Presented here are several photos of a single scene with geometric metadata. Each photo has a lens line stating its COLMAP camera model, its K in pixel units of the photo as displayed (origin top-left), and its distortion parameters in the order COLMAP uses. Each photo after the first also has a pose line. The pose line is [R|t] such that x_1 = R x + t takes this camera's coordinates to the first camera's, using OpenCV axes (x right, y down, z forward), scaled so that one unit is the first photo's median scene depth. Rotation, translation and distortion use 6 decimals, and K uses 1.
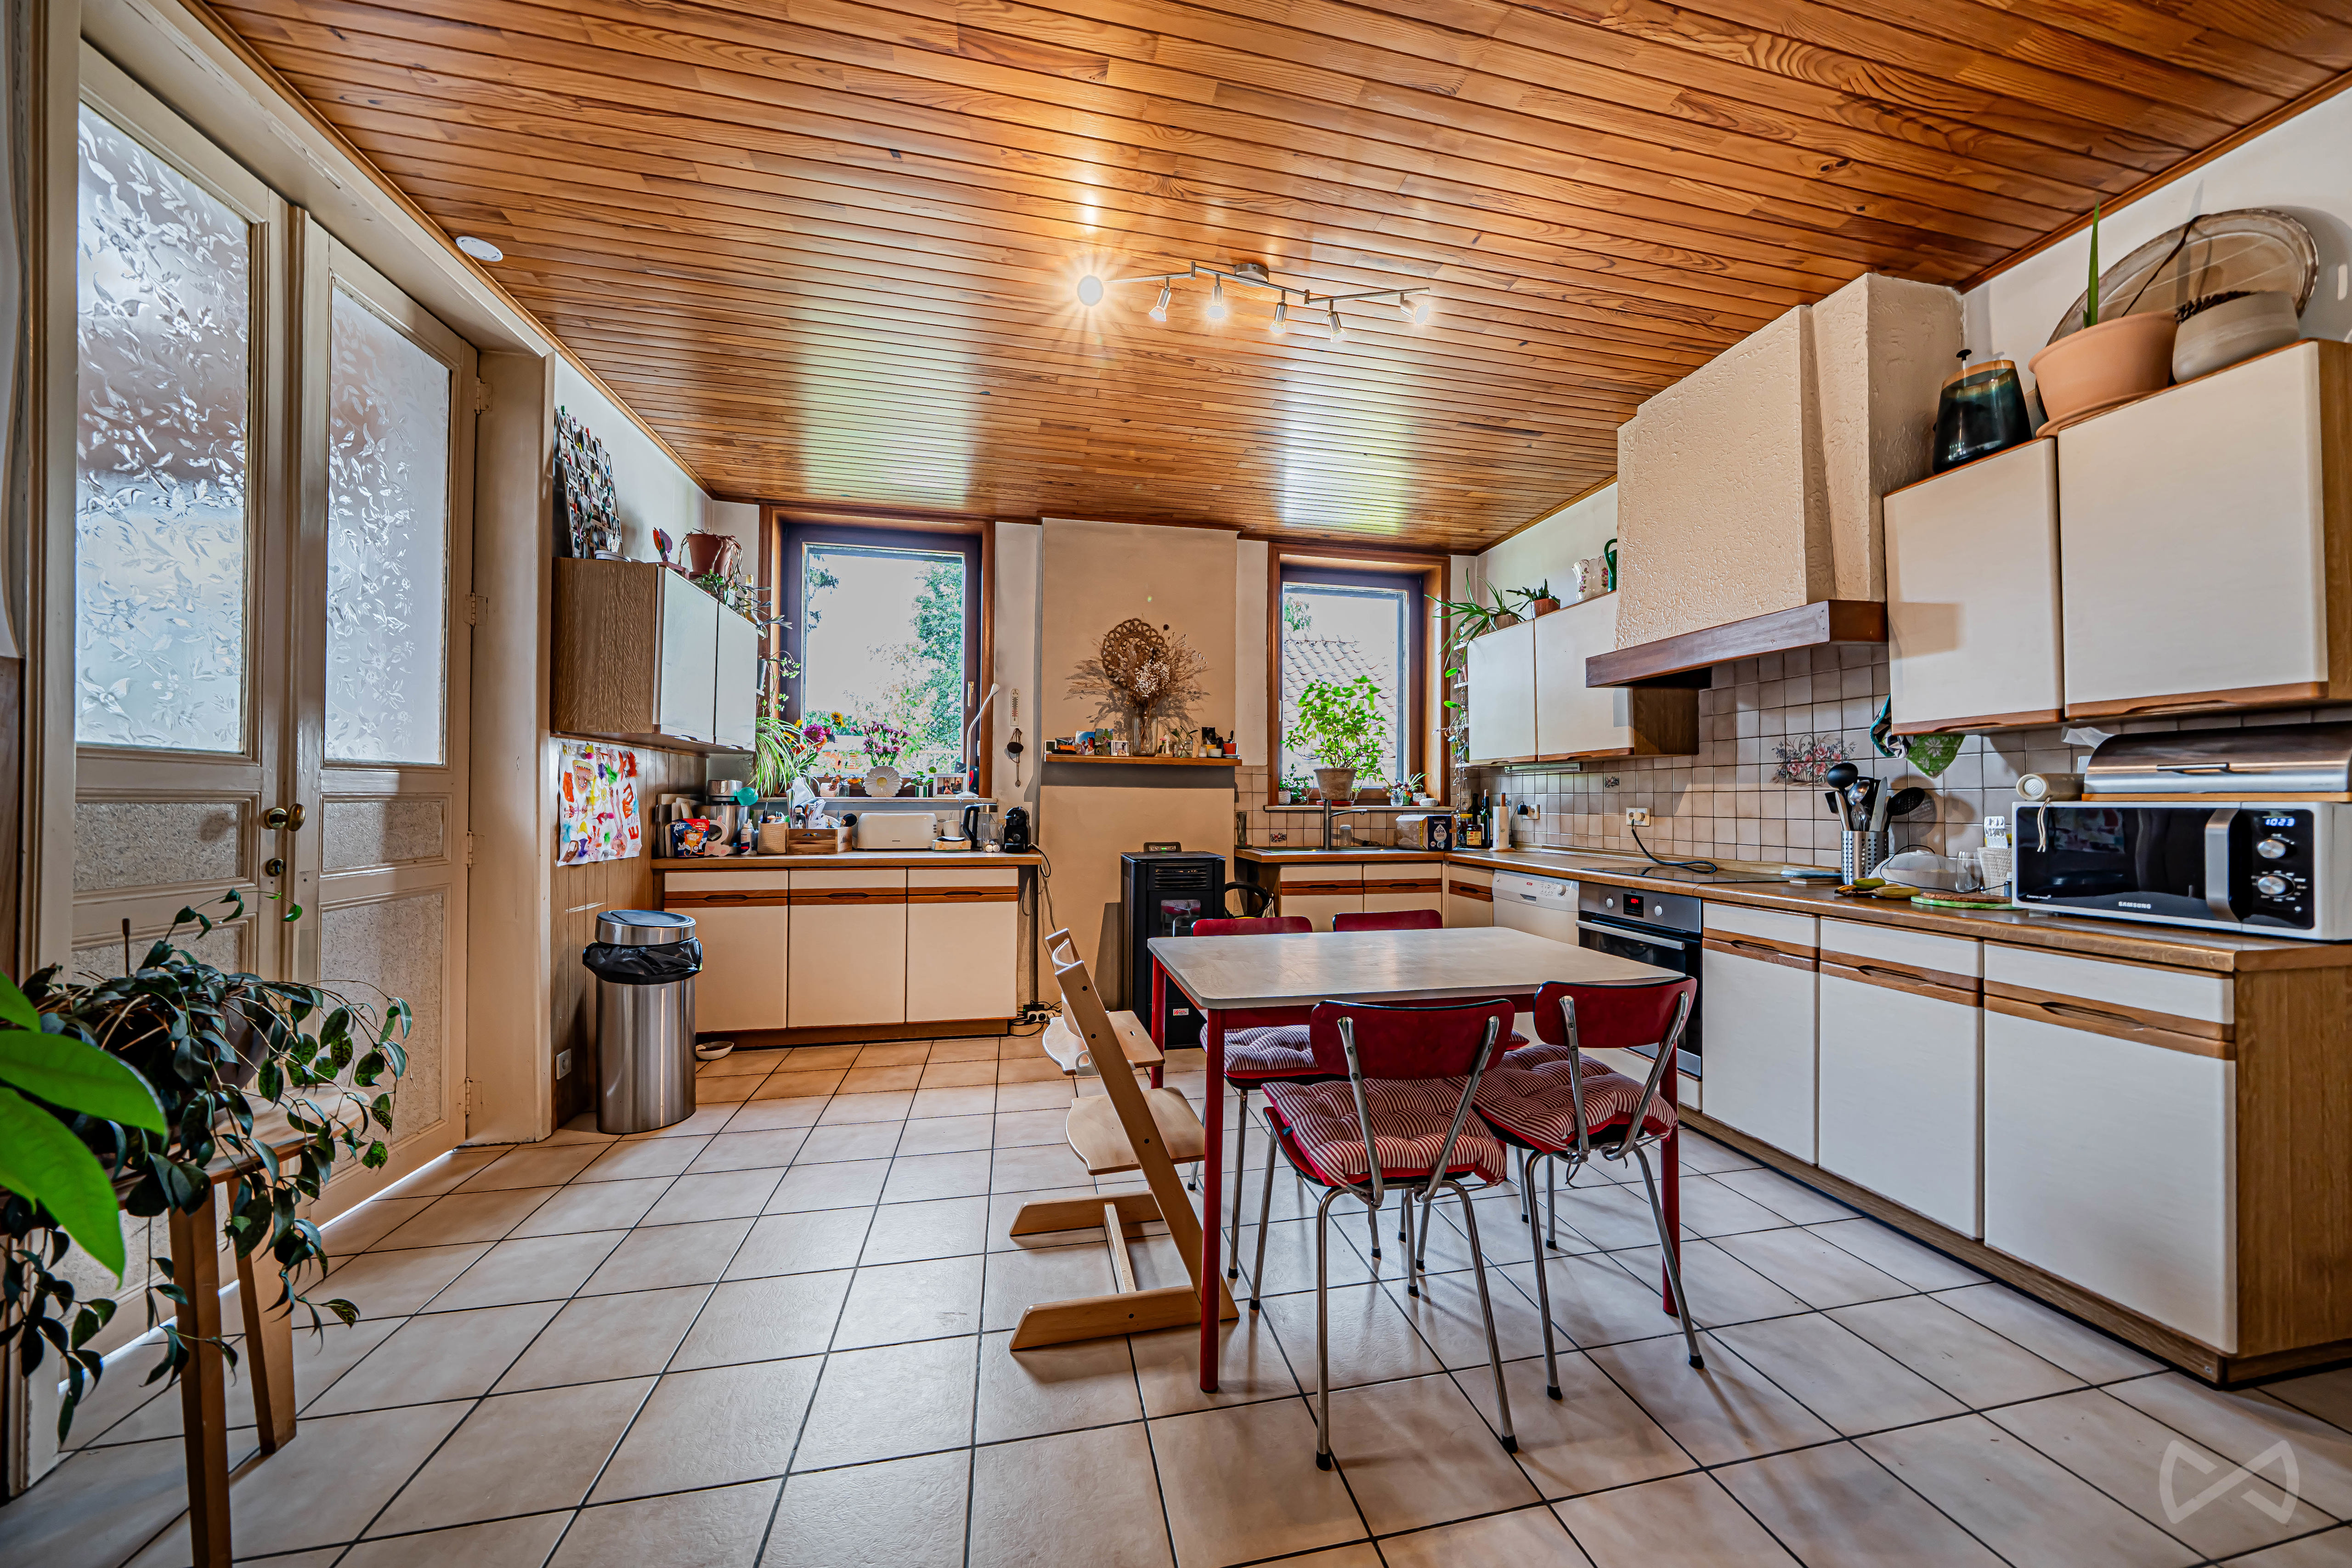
lens RADIAL K [[803.9, 0, 1186.3], [0, 803.9, 791.7], [0, 0, 1]] dist [-0.001342, -0.003345]
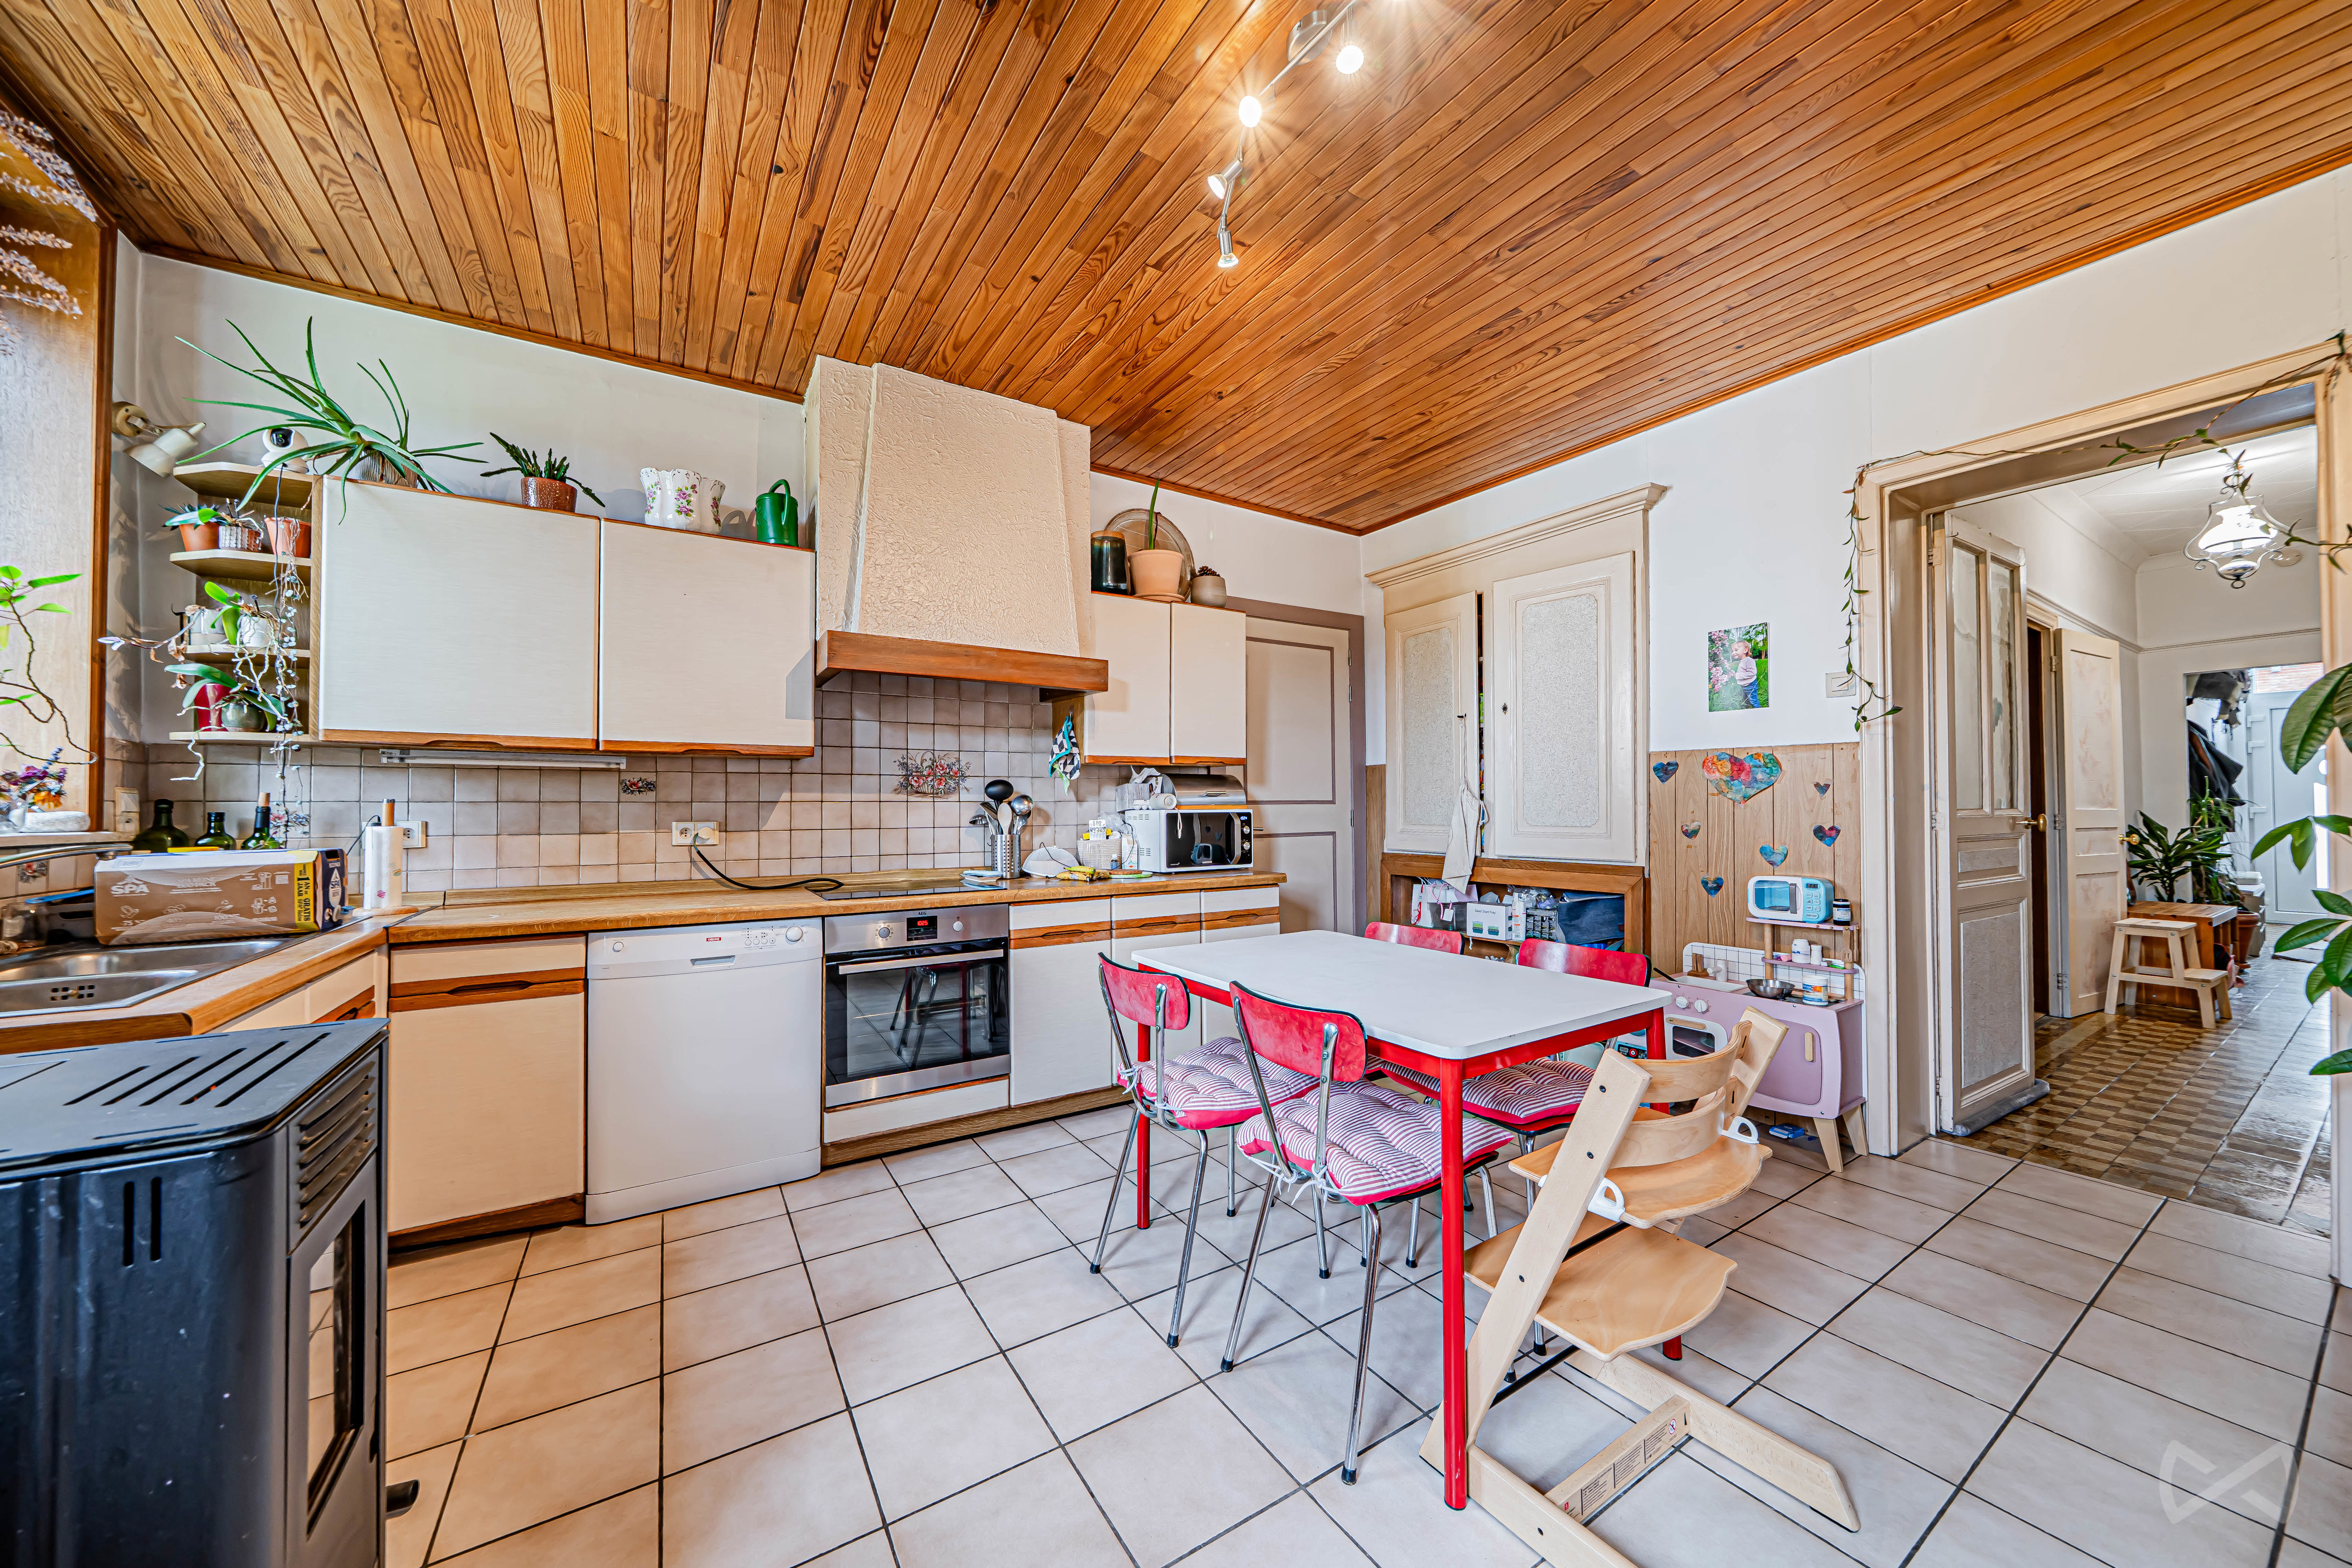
lens RADIAL K [[803.9, 0, 1186.3], [0, 803.9, 791.7], [0, 0, 1]] dist [-0.001342, -0.003345]
pose [[-0.361357, 0.015227, 0.932303, -0.383875], [-0.006791, 0.999797, -0.018961, 0.003631], [-0.932403, -0.013183, -0.361180, 1.038093]]
